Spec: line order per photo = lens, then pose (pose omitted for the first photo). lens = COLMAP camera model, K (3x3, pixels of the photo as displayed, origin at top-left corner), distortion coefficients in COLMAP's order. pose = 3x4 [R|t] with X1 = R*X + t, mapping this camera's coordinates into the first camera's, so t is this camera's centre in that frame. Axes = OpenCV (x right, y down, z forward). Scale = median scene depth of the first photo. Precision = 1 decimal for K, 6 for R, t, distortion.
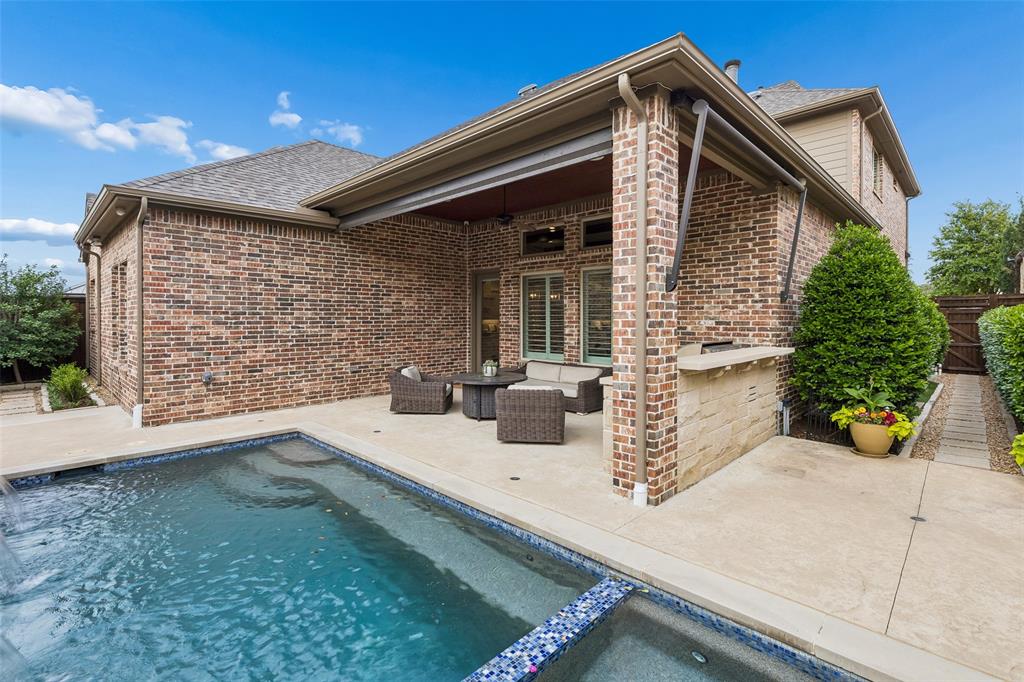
lens RADIAL K [[465.2, 0, 511.7], [0, 465.2, 321.8], [0, 0, 1]] dist [0.002836, -0.001618]
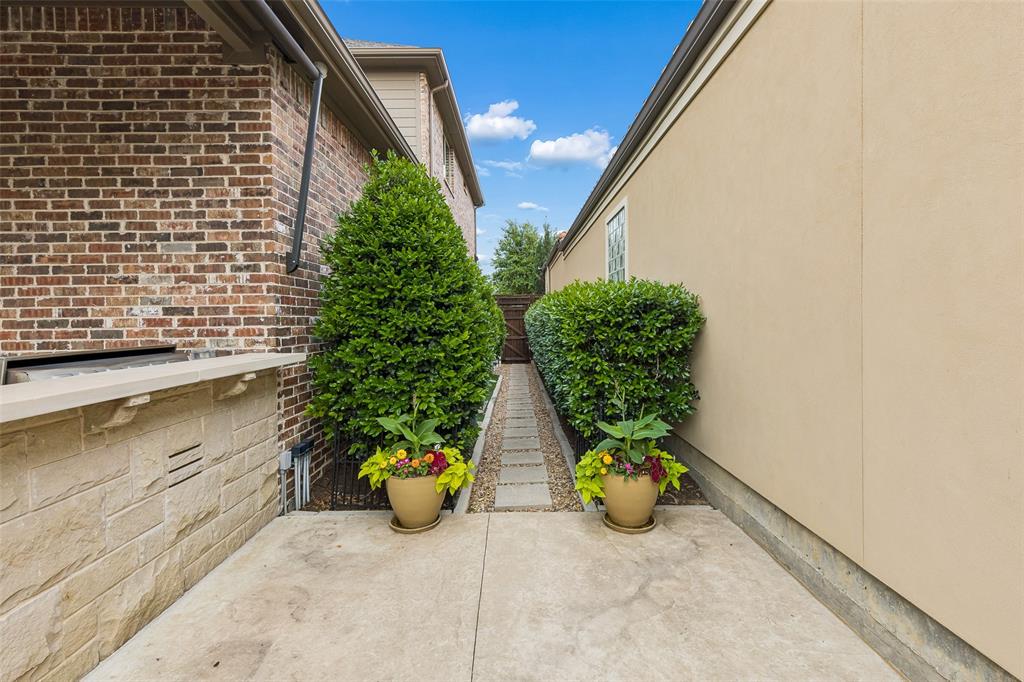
lens RADIAL K [[465.2, 0, 522.0], [0, 465.2, 323.6], [0, 0, 1]] dist [0.002836, -0.001618]
pose [[0.702840, -0.015528, 0.711178, 0.367268], [0.018636, 0.999821, 0.003412, 0.022361], [-0.711103, 0.010855, 0.703004, 0.395393]]
